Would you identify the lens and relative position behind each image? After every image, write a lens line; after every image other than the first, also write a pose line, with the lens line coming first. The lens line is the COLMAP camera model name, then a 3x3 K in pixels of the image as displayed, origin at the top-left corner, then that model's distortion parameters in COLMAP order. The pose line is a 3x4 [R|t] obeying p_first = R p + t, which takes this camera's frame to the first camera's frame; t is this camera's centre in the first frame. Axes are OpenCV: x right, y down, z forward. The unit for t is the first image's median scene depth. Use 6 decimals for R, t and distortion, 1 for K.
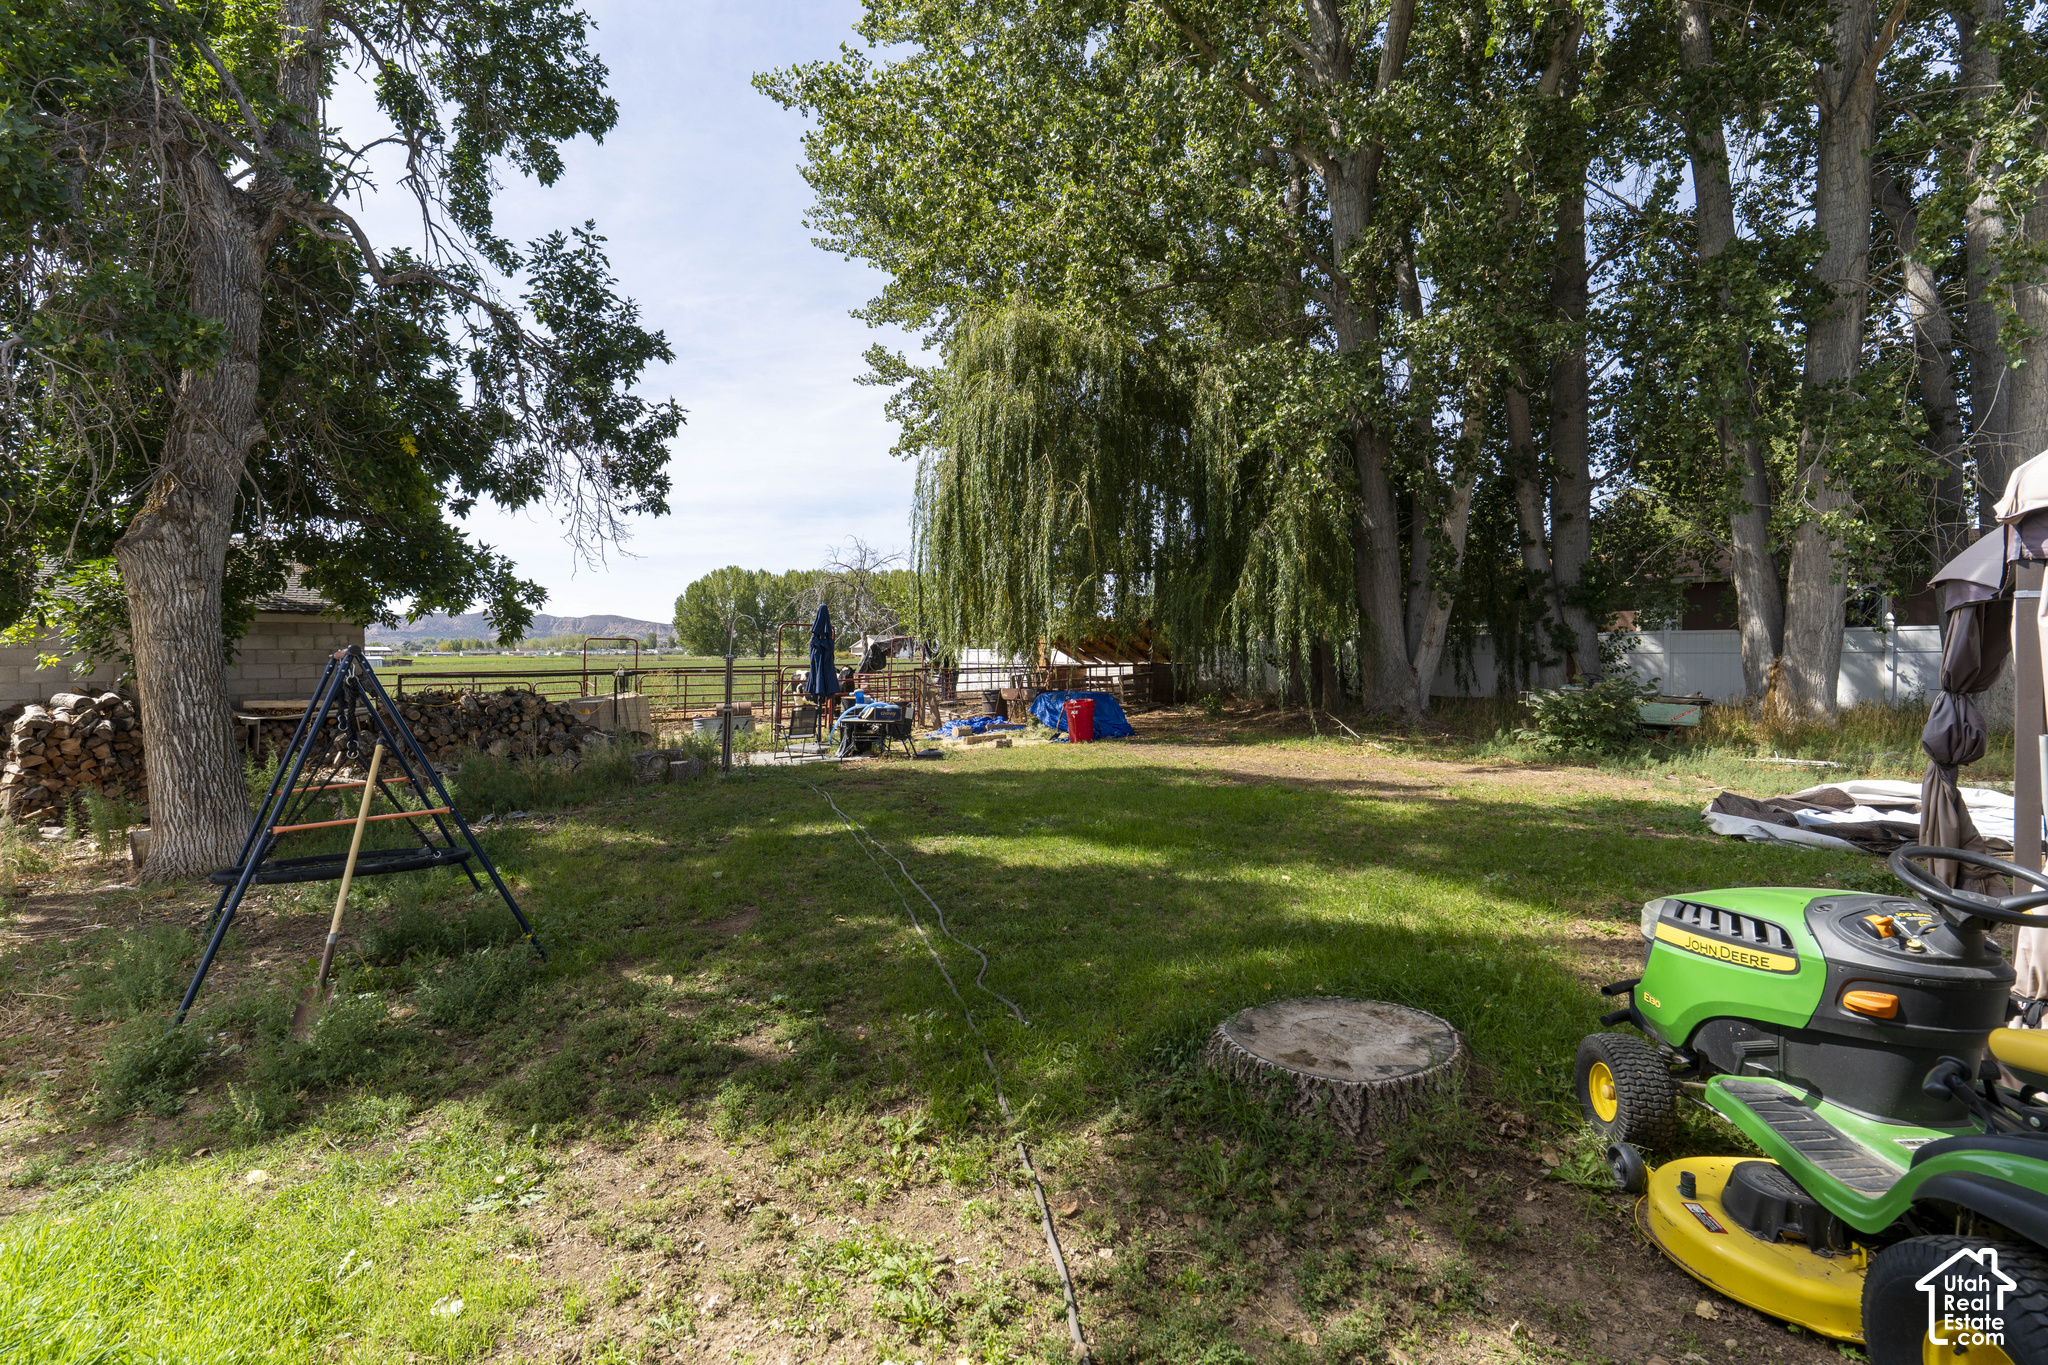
lens RADIAL K [[904.6, 0, 1028.7], [0, 904.6, 679.7], [0, 0, 1]] dist [-0.000368, 0.000401]
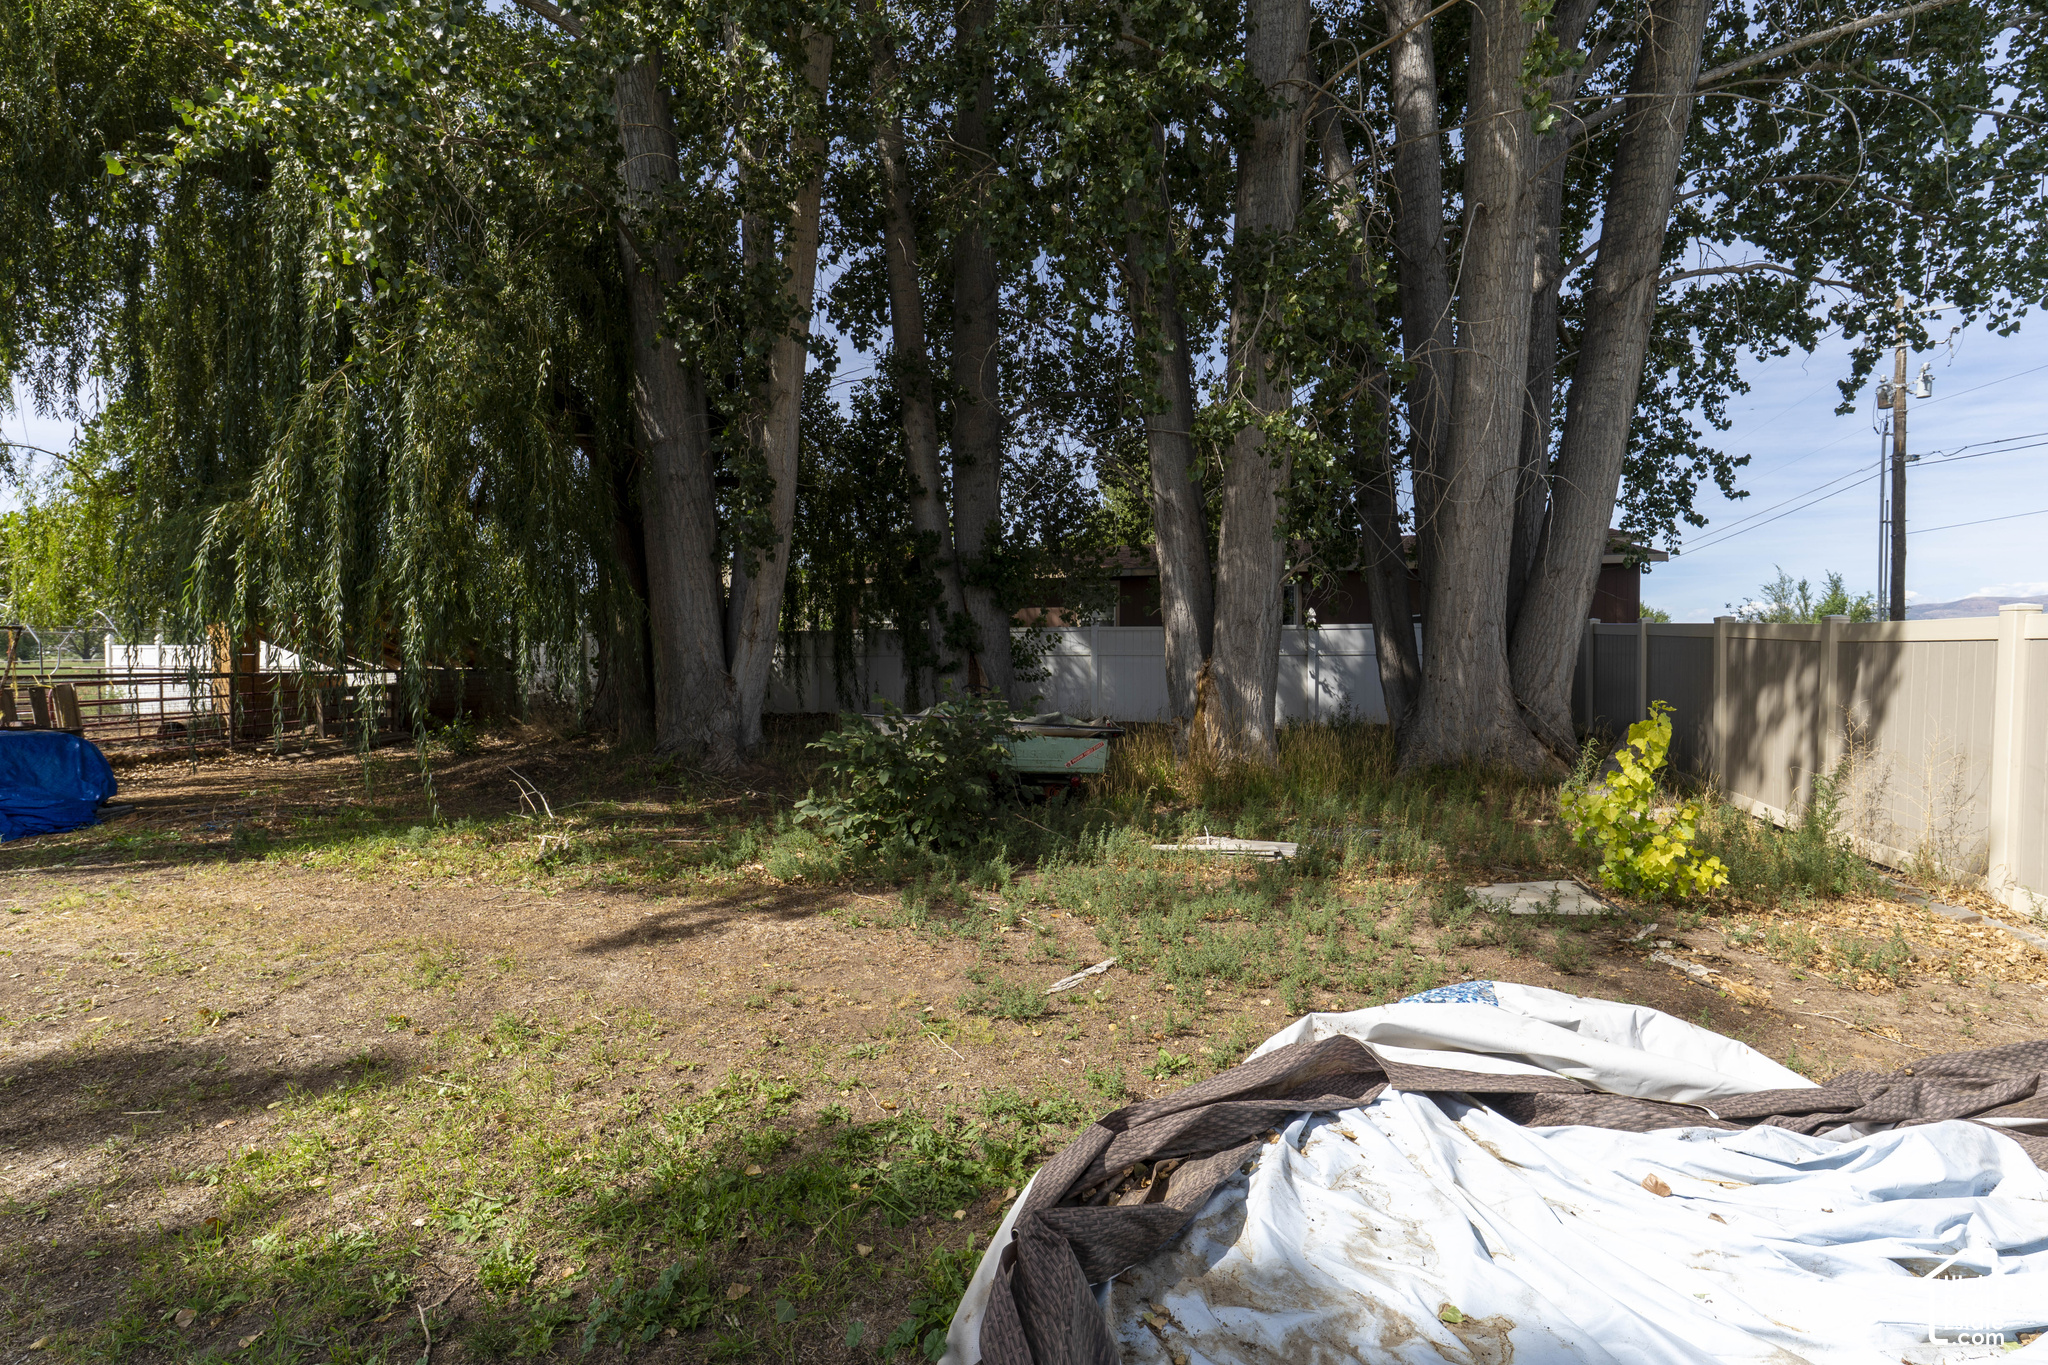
lens RADIAL K [[904.6, 0, 1022.0], [0, 904.6, 679.8], [0, 0, 1]] dist [-0.000368, 0.000401]
pose [[0.882037, -0.005152, 0.471152, 0.342602], [0.007168, 0.999971, -0.002486, -0.008763], [-0.471125, 0.005570, 0.882049, 0.414494]]
